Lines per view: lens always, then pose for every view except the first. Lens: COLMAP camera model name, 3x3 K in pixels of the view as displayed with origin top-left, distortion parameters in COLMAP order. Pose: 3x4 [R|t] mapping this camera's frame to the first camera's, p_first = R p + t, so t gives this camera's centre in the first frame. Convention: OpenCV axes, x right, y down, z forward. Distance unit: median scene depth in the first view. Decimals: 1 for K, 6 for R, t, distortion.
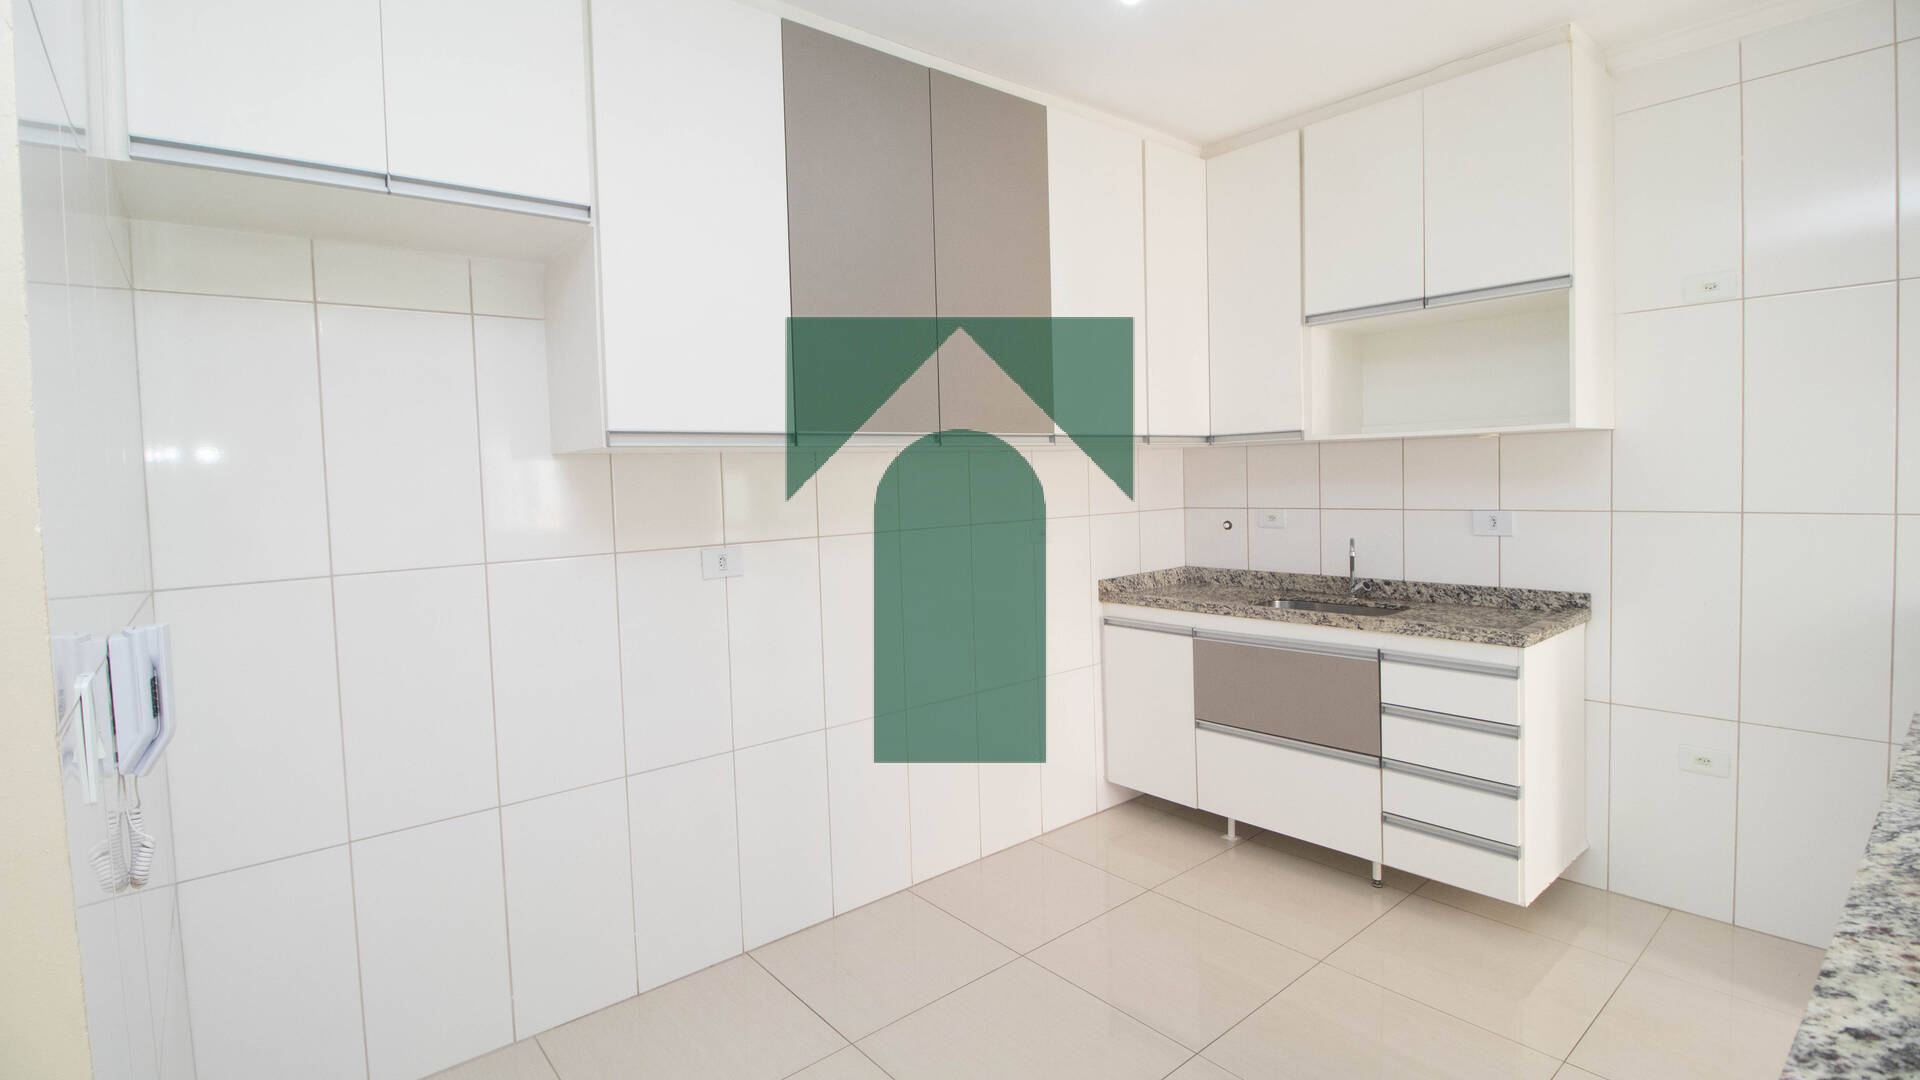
lens RADIAL K [[890.7, 0, 939.7], [0, 890.7, 513.4], [0, 0, 1]] dist [0.002588, -0.013173]
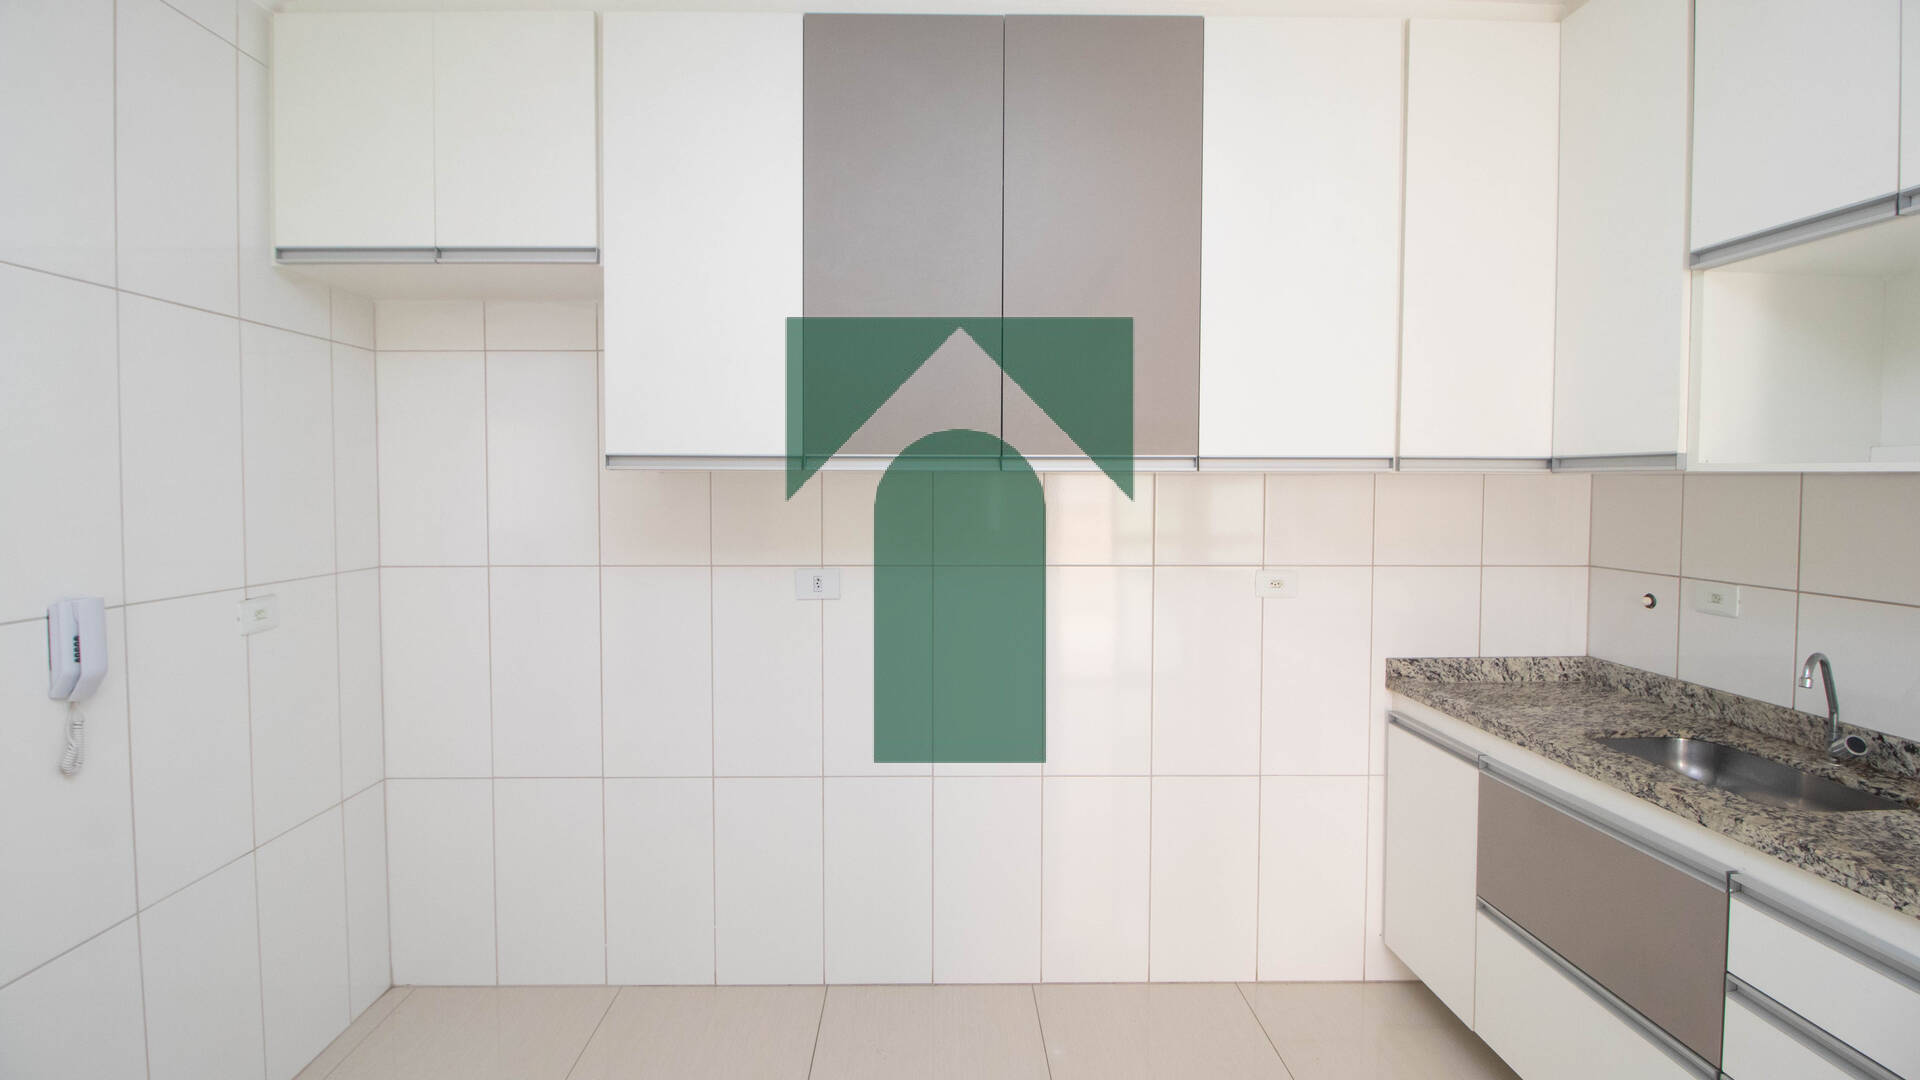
lens RADIAL K [[893.0, 0, 948.9], [0, 893.0, 515.1], [0, 0, 1]] dist [-0.000787, -0.010820]
pose [[0.782958, 0.054426, -0.619689, 0.379272], [-0.053147, 0.998376, 0.020535, -0.038776], [0.619800, 0.016857, 0.784579, 0.252470]]
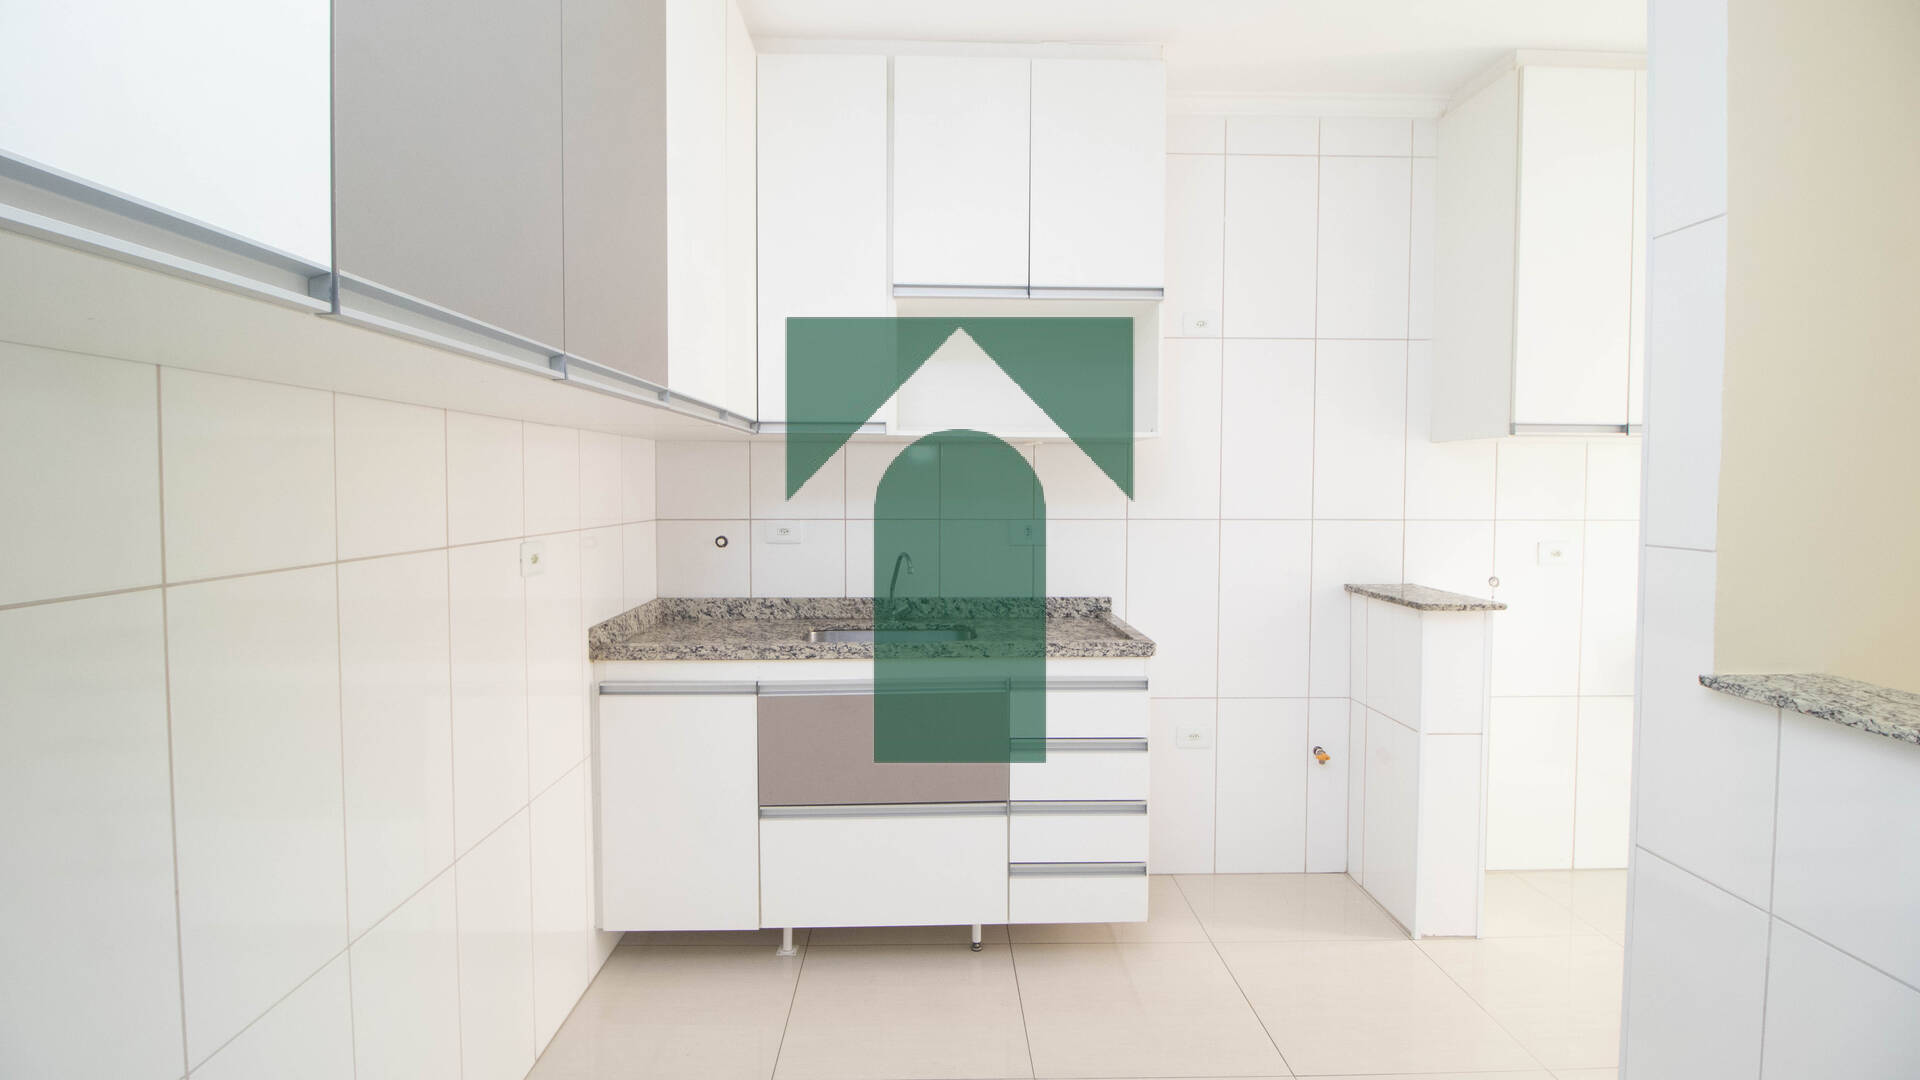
lens RADIAL K [[893.0, 0, 948.9], [0, 893.0, 515.1], [0, 0, 1]] dist [-0.000787, -0.010820]
pose [[0.614948, 0.003942, 0.788558, -0.197589], [0.011792, 0.999830, -0.014194, 0.004525], [-0.788479, 0.018027, 0.614797, 0.432010]]
